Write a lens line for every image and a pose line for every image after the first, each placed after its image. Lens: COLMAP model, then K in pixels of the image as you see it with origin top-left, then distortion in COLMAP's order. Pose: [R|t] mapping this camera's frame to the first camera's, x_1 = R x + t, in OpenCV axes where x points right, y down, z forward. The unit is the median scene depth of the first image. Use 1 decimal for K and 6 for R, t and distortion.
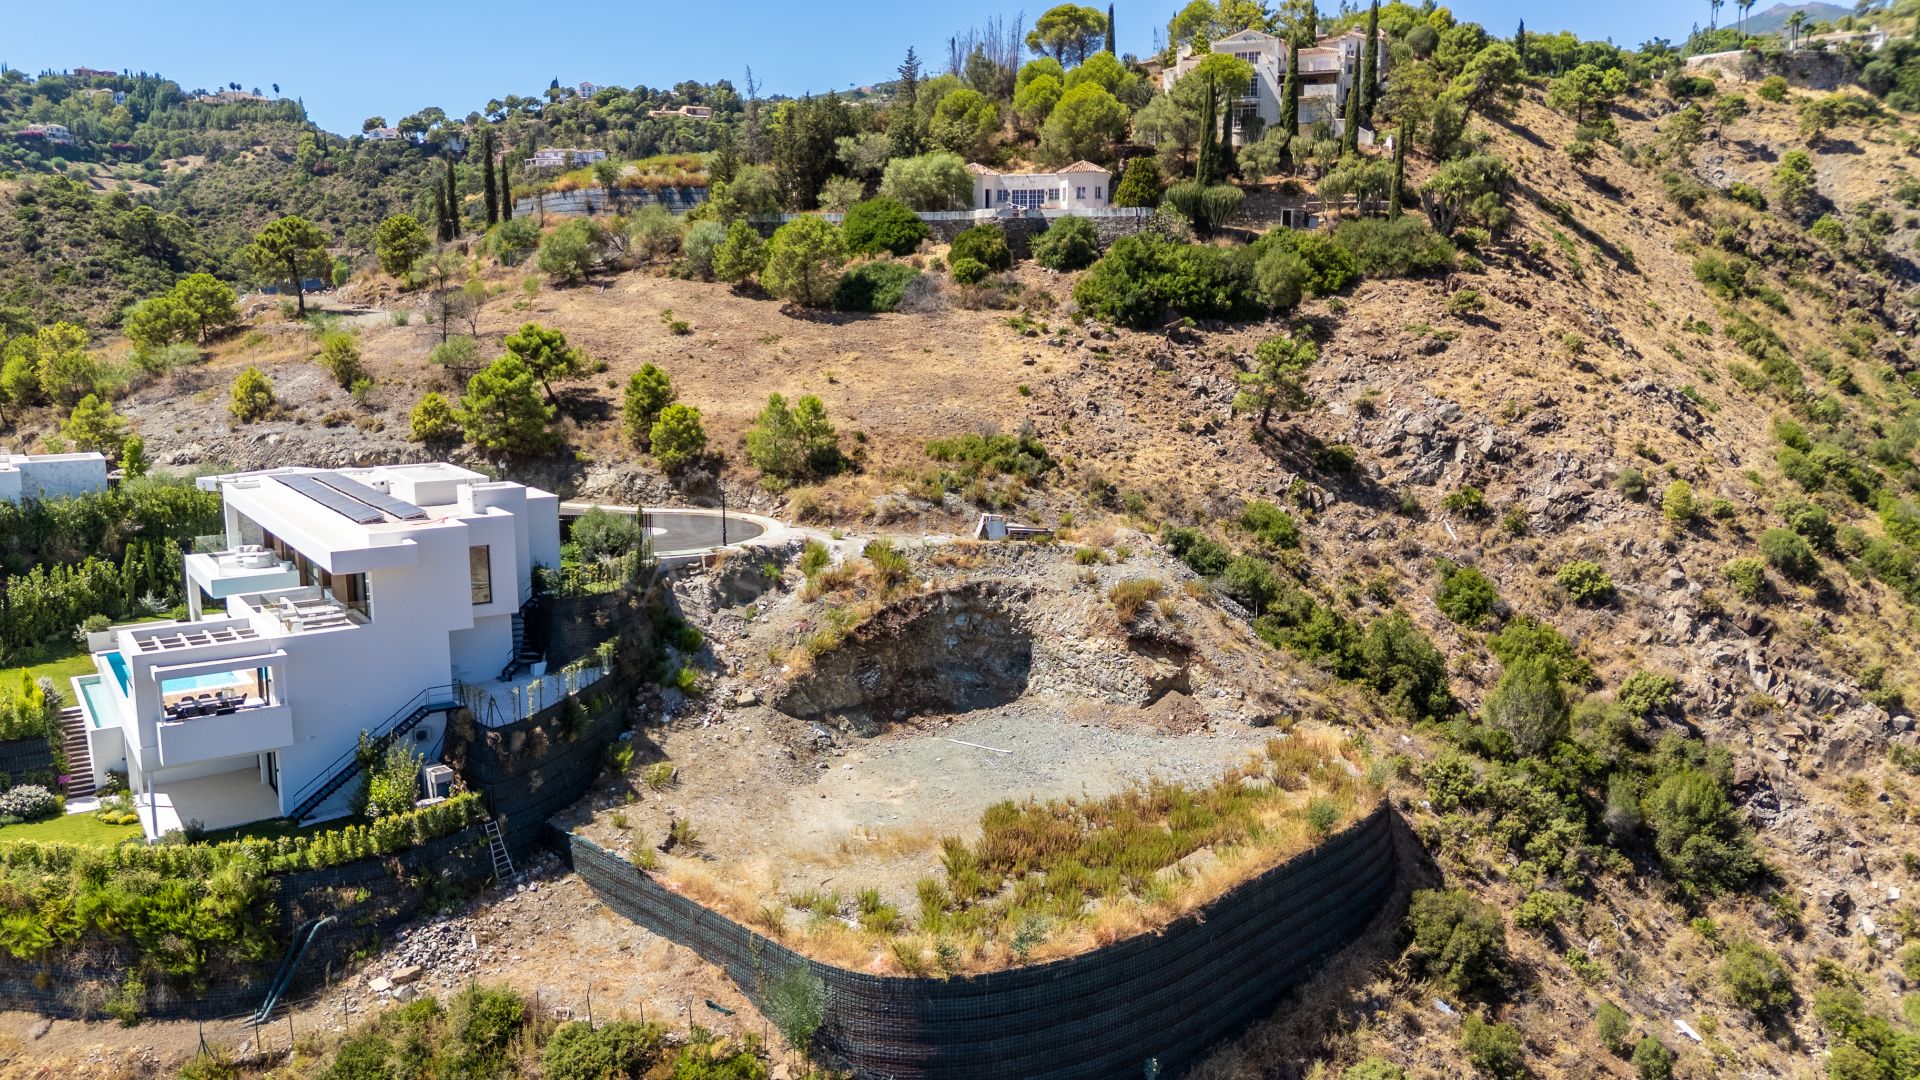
lens RADIAL K [[1406.6, 0, 956.1], [0, 1406.6, 533.7], [0, 0, 1]] dist [0.071865, -0.084246]
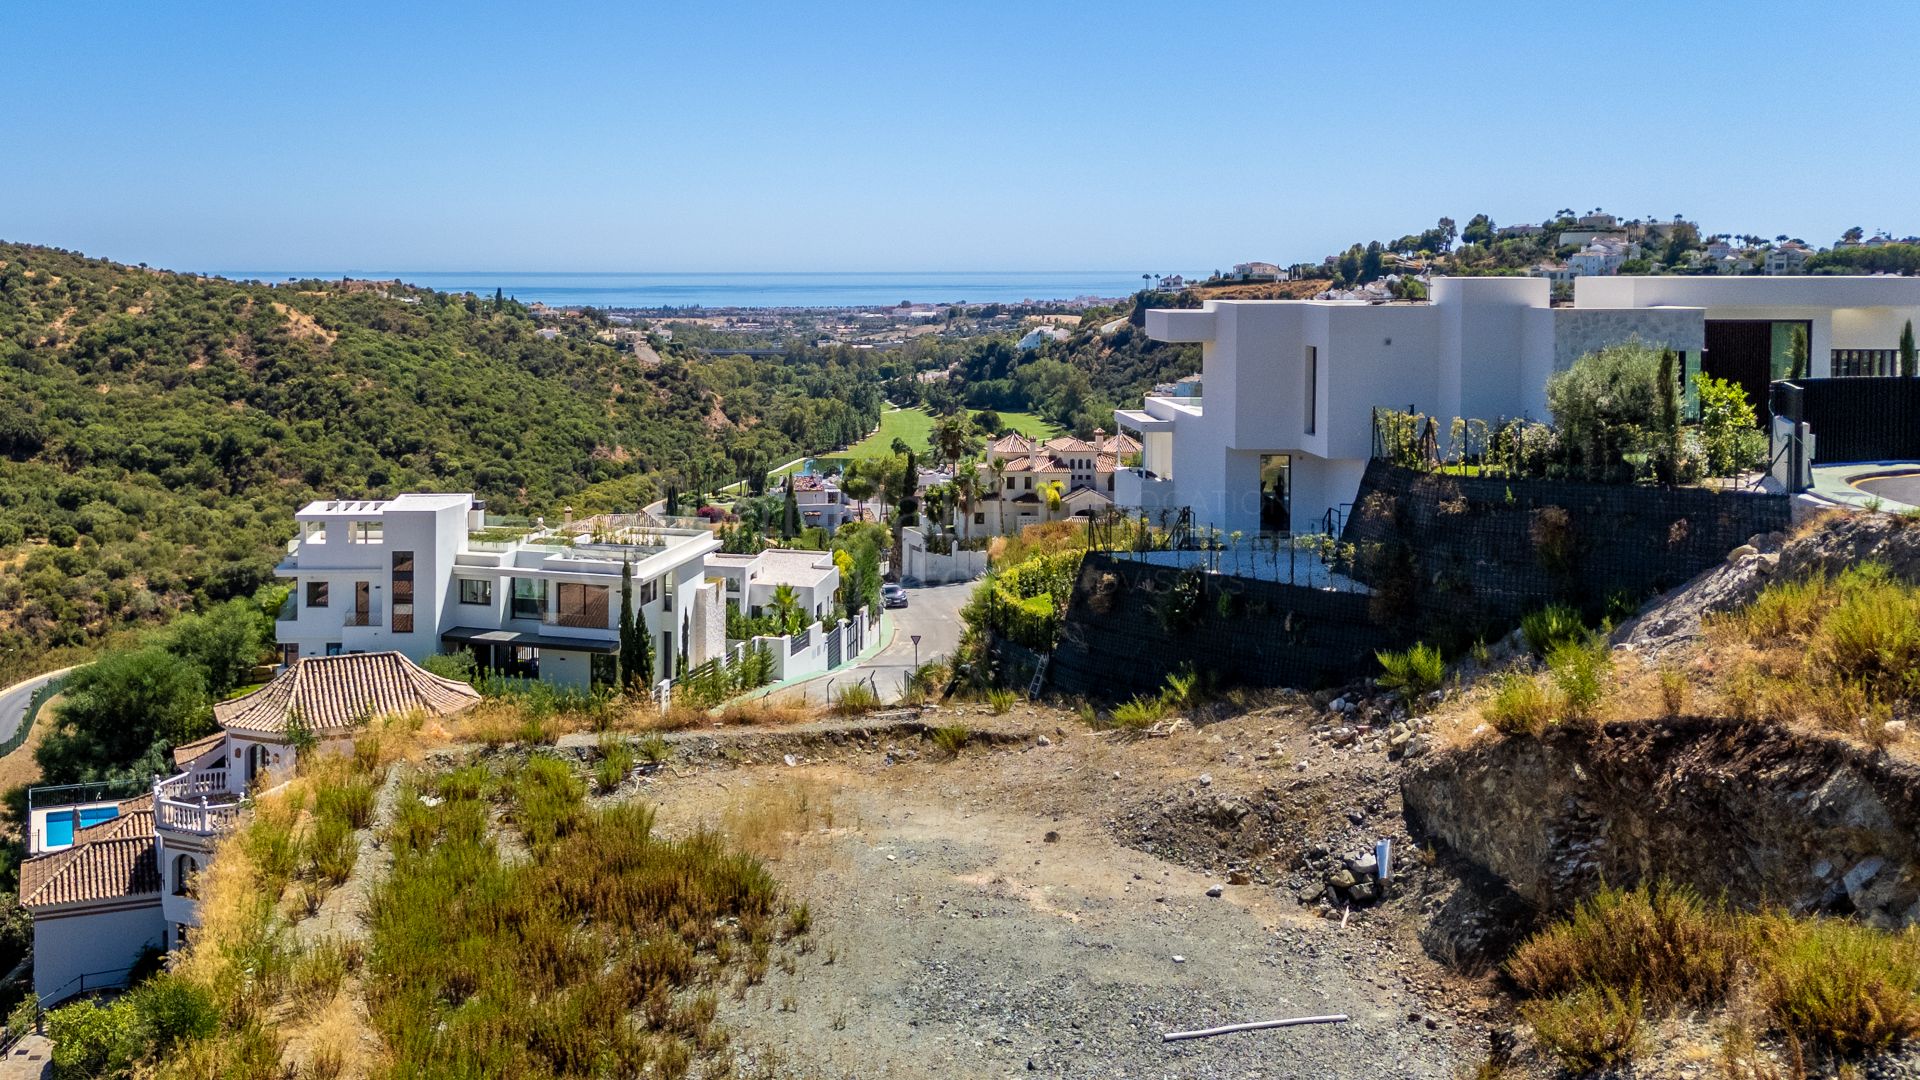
lens RADIAL K [[1790.0, 0, 677.8], [0, 1790.0, 343.5], [0, 0, 1]] dist [0.107692, -0.129566]
pose [[-0.607003, 0.036495, -0.793861, 0.355611], [-0.129713, 0.980999, 0.144279, -0.052328], [0.784042, 0.190552, -0.590735, 0.846554]]
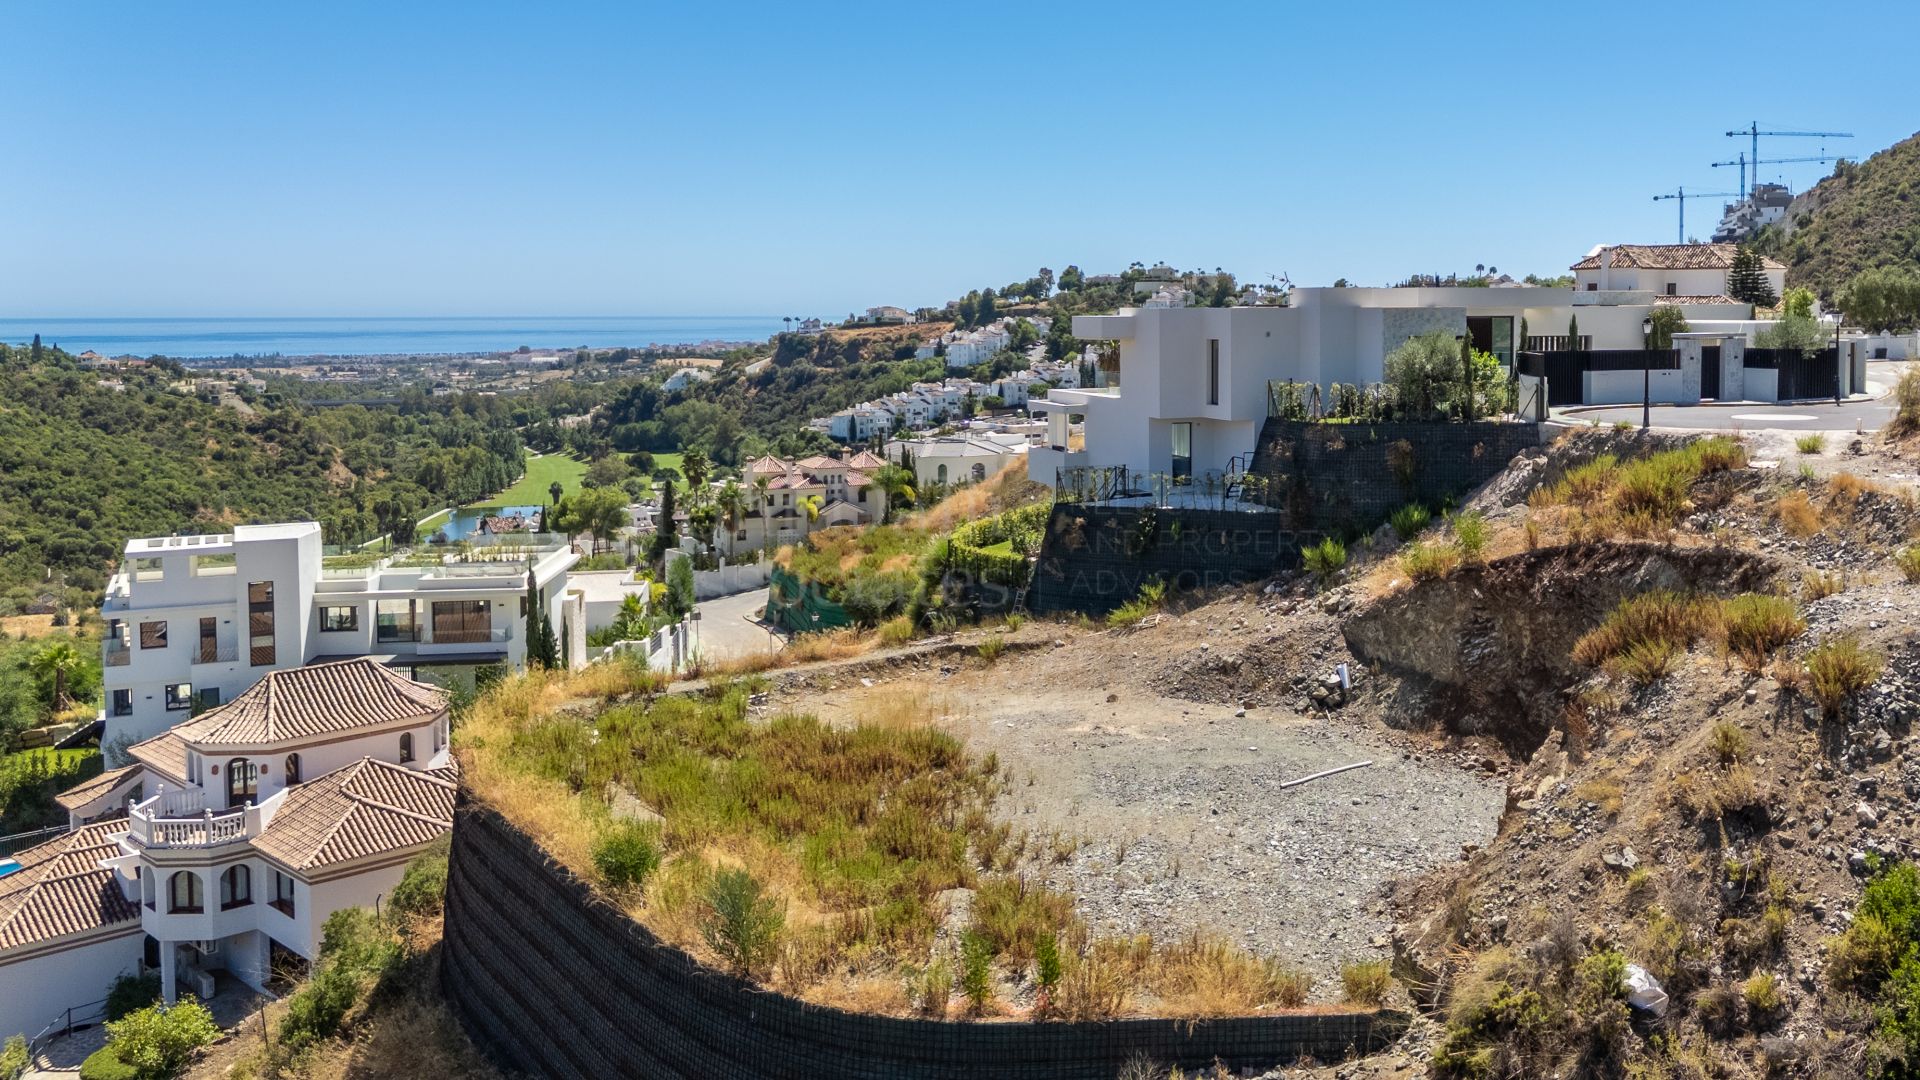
lens RADIAL K [[1737.0, 0, 1182.1], [0, 1737.0, 403.9], [0, 0, 1]] dist [0.081099, -0.095843]
pose [[-0.165808, 0.056771, -0.984523, 0.509618], [-0.158753, 0.983784, 0.083465, -0.026959], [0.973296, 0.170136, -0.154107, 0.770306]]
